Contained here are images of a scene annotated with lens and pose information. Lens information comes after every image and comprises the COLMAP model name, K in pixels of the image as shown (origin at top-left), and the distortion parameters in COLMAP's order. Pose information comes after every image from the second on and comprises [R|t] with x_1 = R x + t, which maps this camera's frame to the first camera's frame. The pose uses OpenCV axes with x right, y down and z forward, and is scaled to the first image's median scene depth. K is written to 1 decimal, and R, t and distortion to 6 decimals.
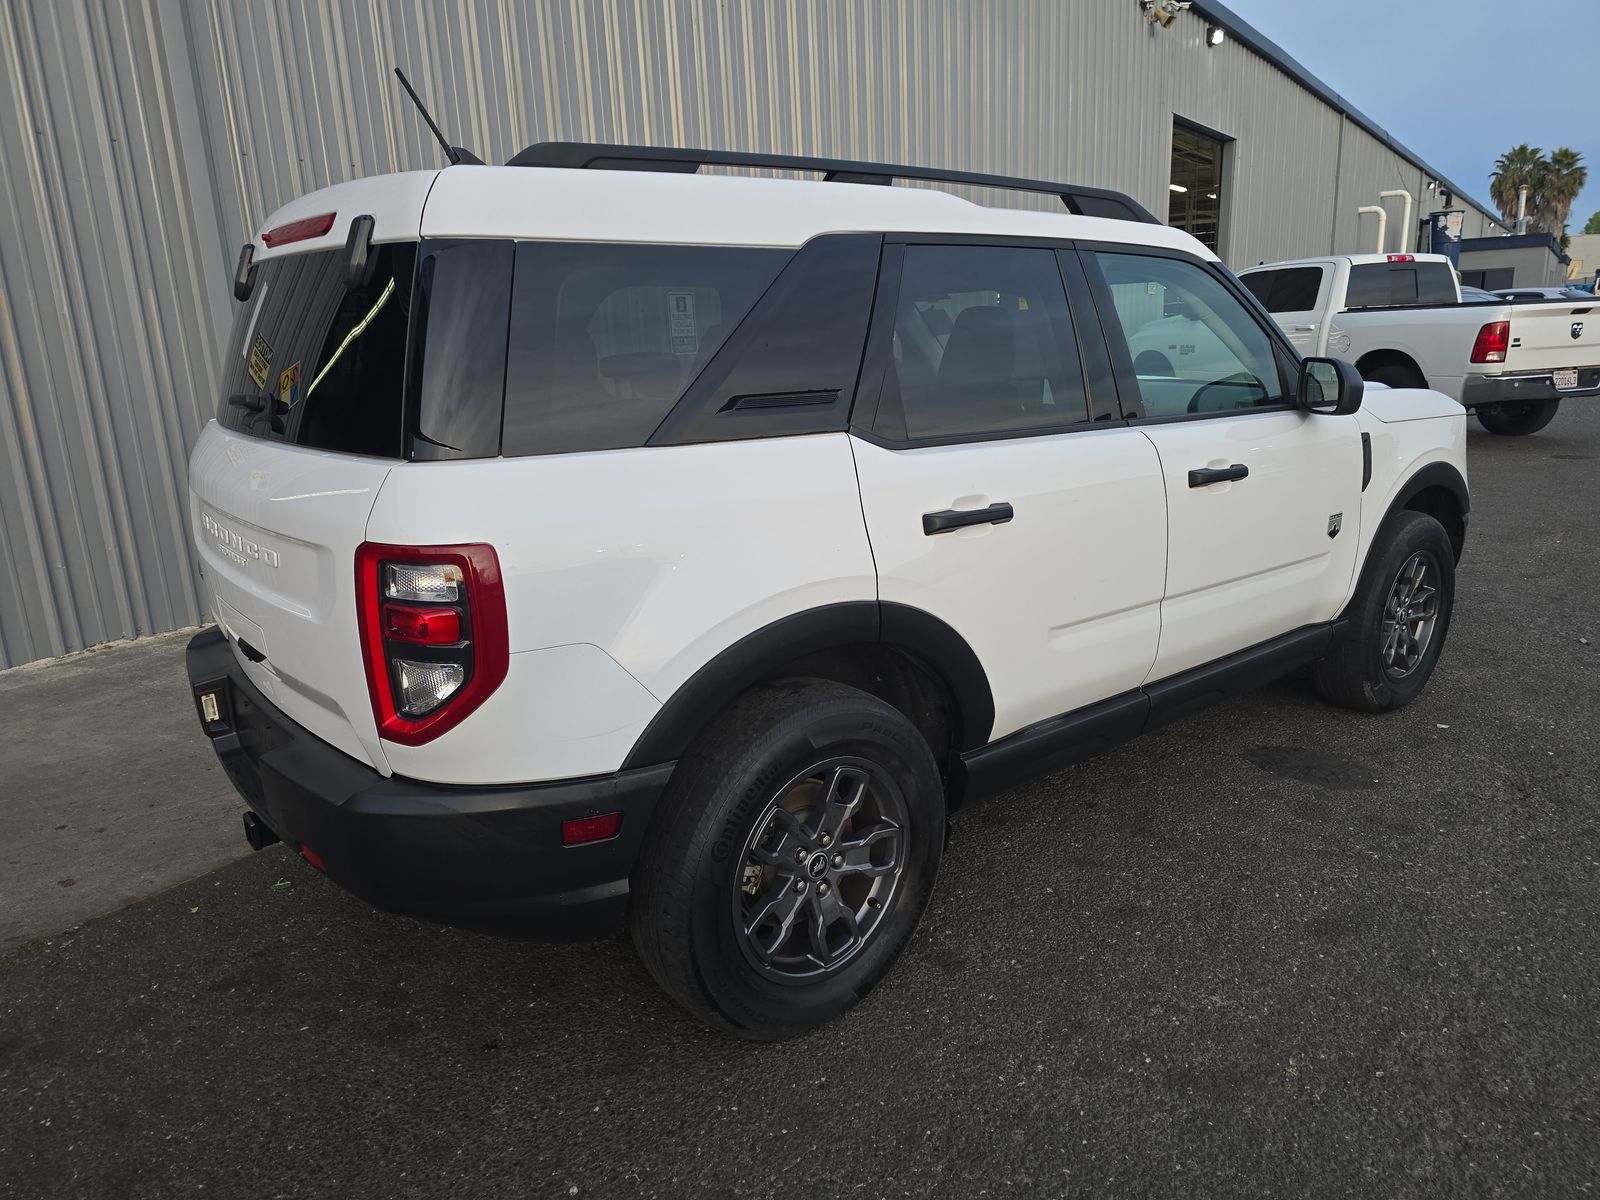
lens RADIAL K [[1077.8, 0, 798.4], [0, 1077.8, 600.9], [0, 0, 1]] dist [0.018307, -0.014831]
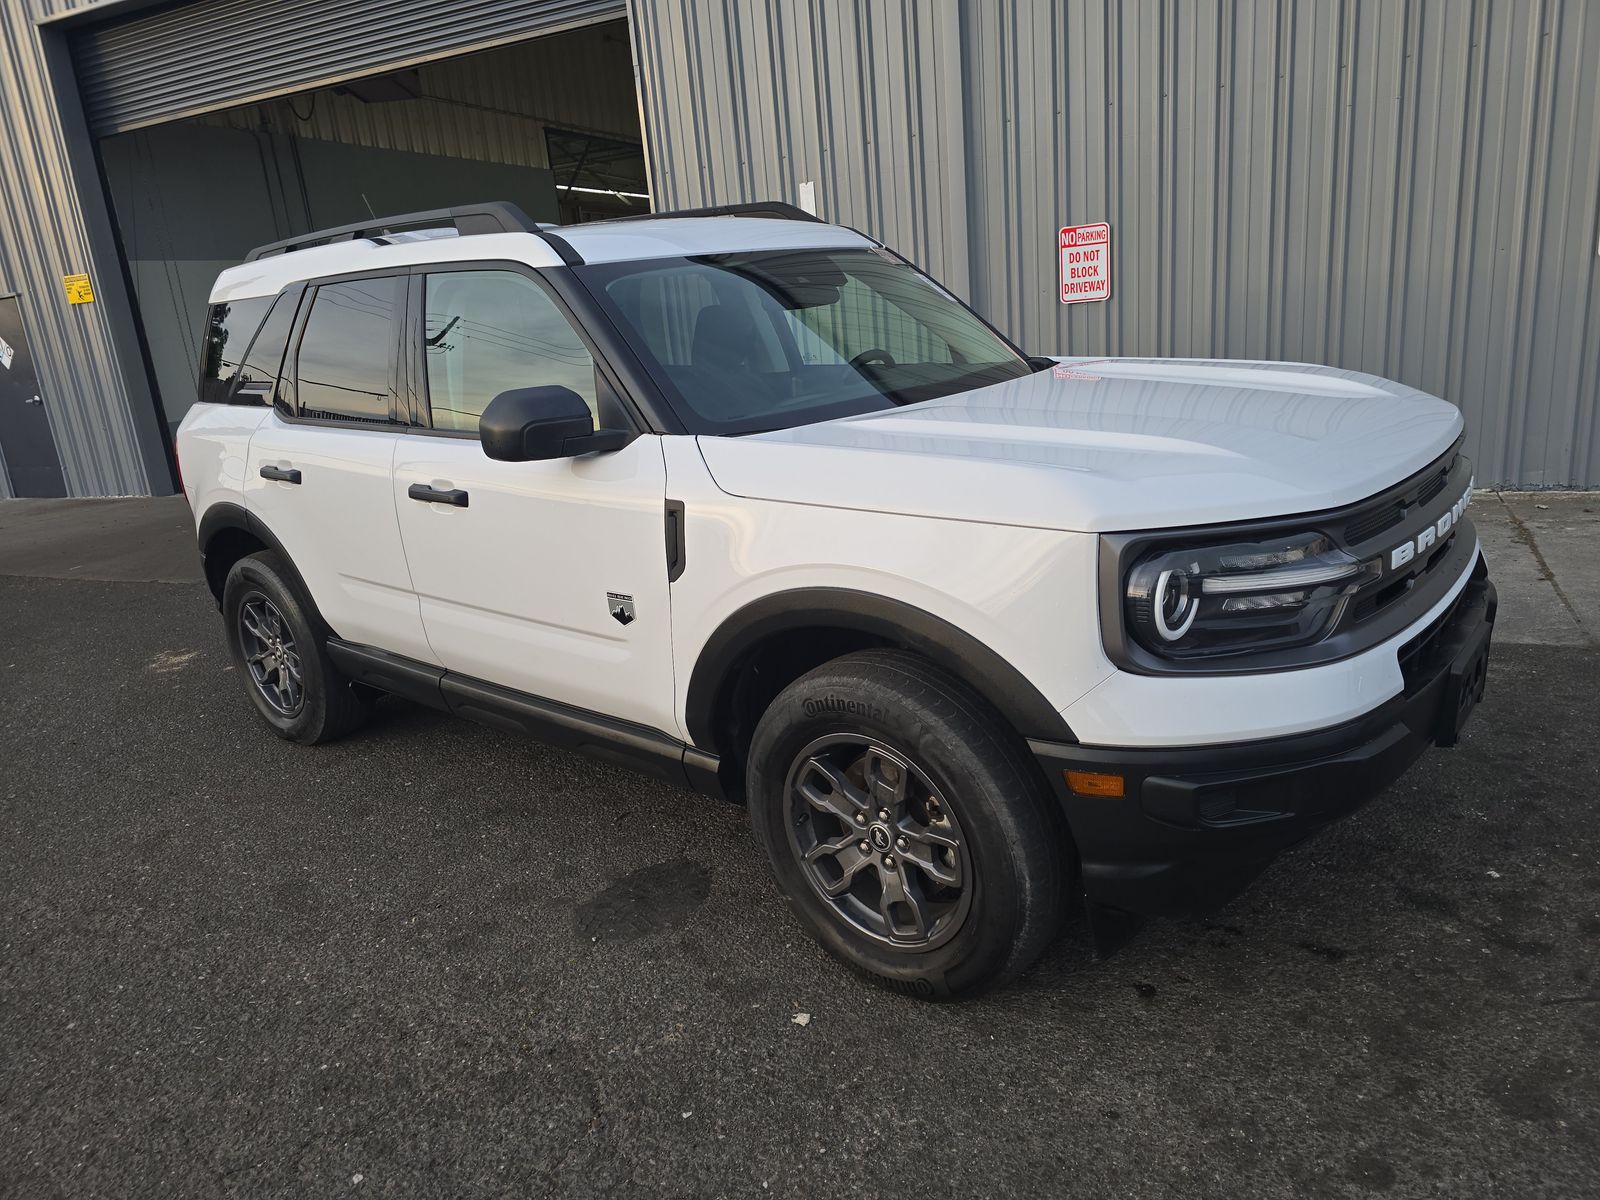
lens RADIAL K [[1077.8, 0, 795.8], [0, 1077.8, 598.5], [0, 0, 1]] dist [0.018307, -0.014831]
pose [[0.195713, 0.287043, -0.937712, 1.339847], [-0.160959, 0.952638, 0.258017, -0.317483], [0.967362, 0.100436, 0.232646, 1.031714]]
